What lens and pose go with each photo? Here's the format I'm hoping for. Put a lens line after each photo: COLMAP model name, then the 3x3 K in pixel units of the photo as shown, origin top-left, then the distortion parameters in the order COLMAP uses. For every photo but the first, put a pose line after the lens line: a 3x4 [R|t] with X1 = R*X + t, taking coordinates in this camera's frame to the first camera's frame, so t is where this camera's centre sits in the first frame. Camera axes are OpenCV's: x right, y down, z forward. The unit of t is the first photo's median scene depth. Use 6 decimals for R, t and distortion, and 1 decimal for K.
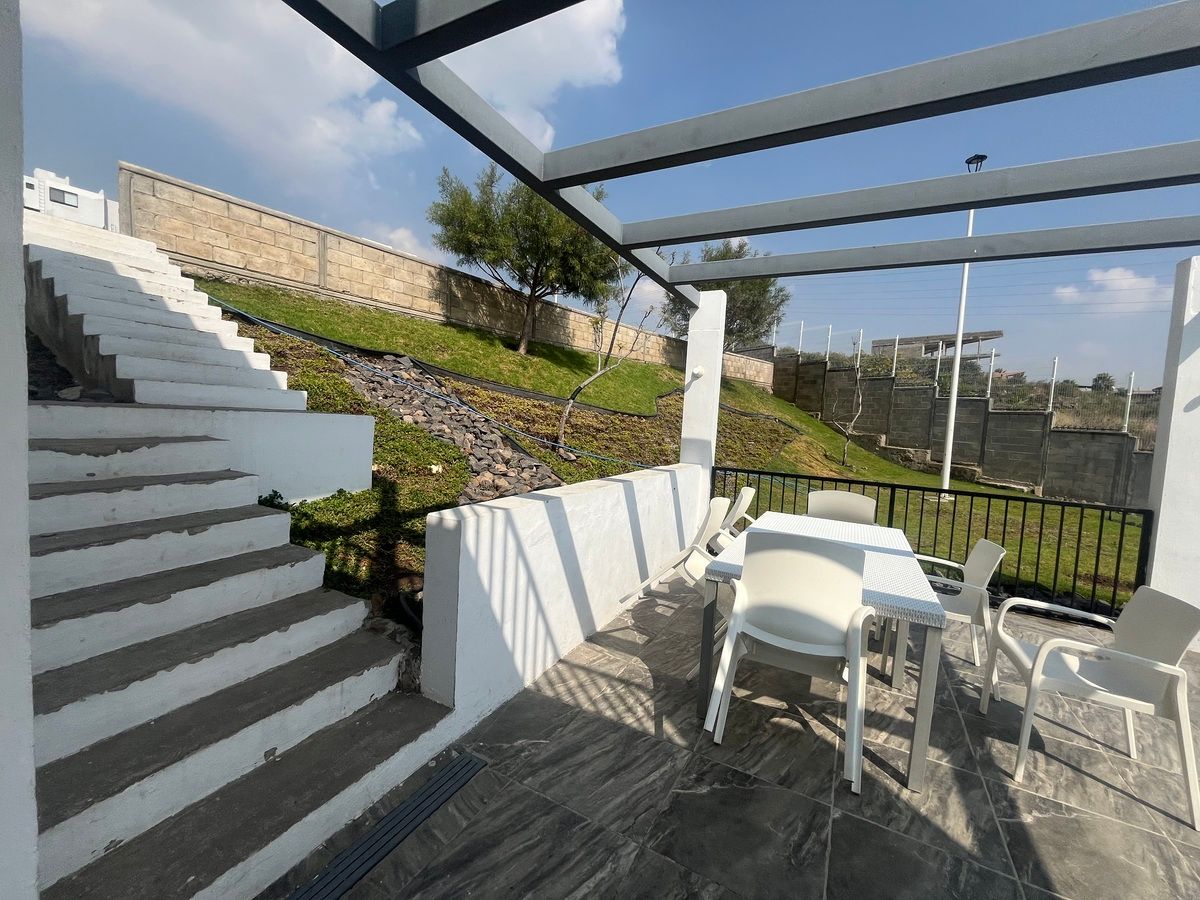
lens RADIAL K [[482.4, 0, 601.4], [0, 482.4, 445.5], [0, 0, 1]] dist [-0.001735, 0.000255]
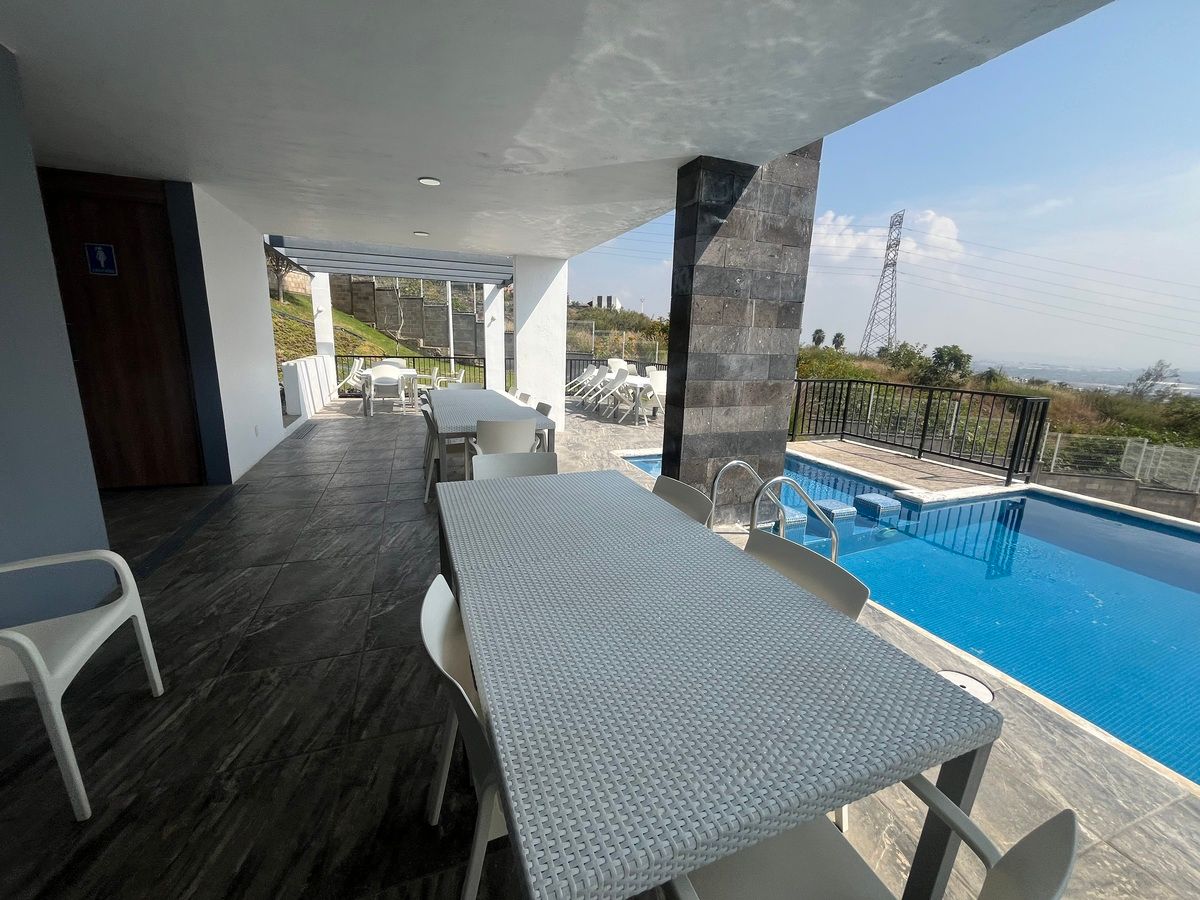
lens RADIAL K [[482.4, 0, 597.9], [0, 482.4, 447.1], [0, 0, 1]] dist [-0.001735, 0.000255]
pose [[0.657634, -0.196354, 0.727298, -0.183695], [0.054188, 0.975263, 0.214301, 0.013309], [-0.751386, -0.101521, 0.652006, -0.376394]]
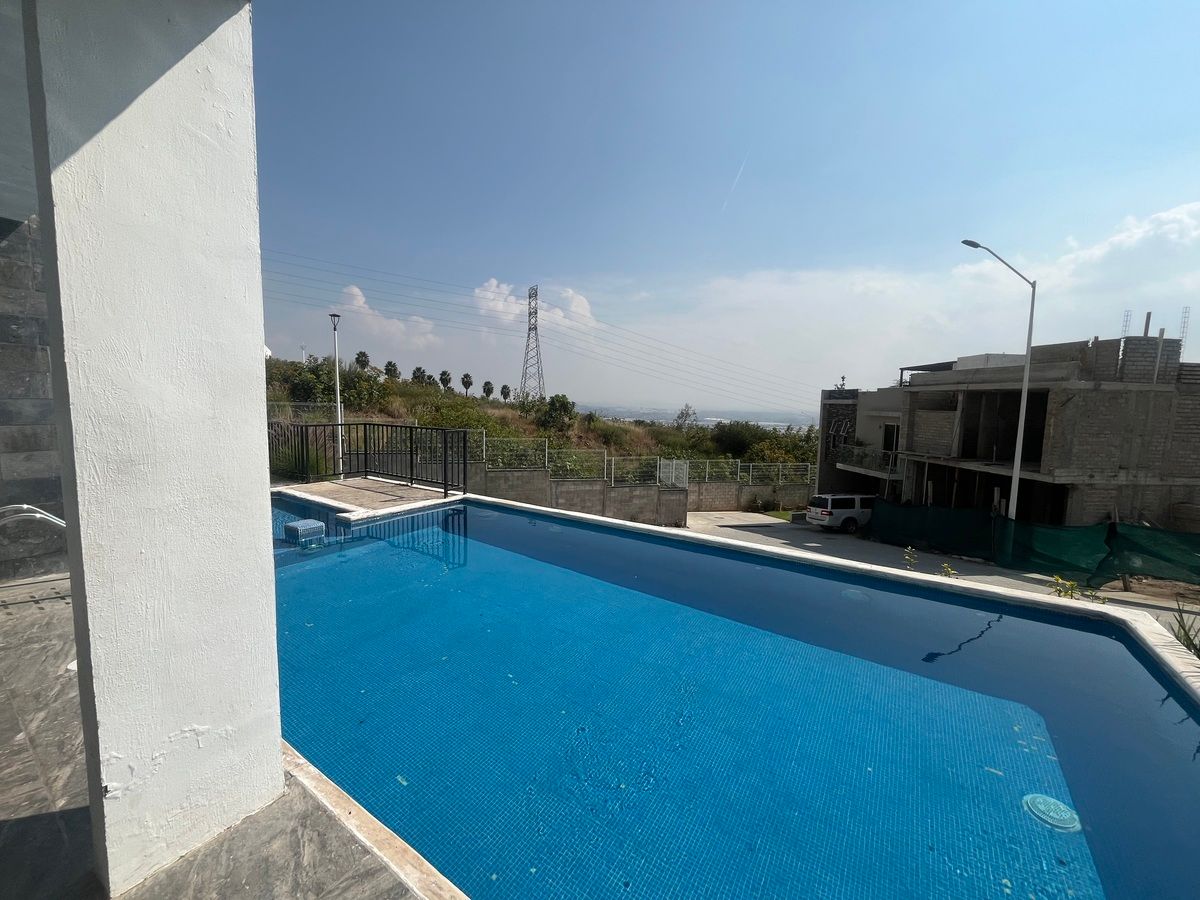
lens RADIAL K [[482.4, 0, 595.0], [0, 482.4, 448.6], [0, 0, 1]] dist [-0.001735, 0.000255]
pose [[0.099783, -0.151727, 0.983373, -0.126474], [0.047941, 0.987891, 0.147559, 0.053179], [-0.993854, 0.032420, 0.105849, -0.990249]]
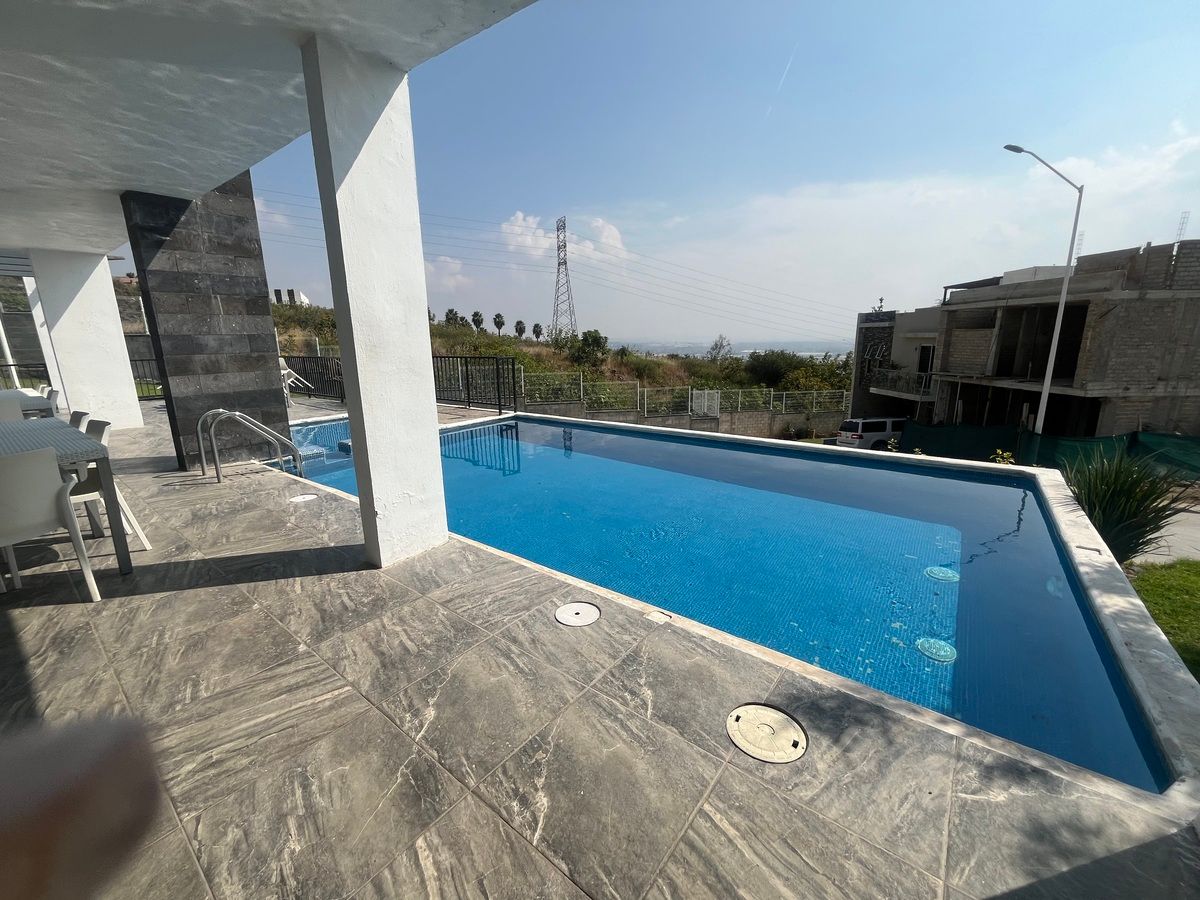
lens RADIAL K [[482.4, 0, 593.3], [0, 482.4, 447.7], [0, 0, 1]] dist [-0.001735, 0.000255]
pose [[0.167000, -0.276776, 0.946312, -0.377911], [0.089024, 0.960103, 0.265099, 0.076755], [-0.981930, 0.039973, 0.184977, -1.026485]]
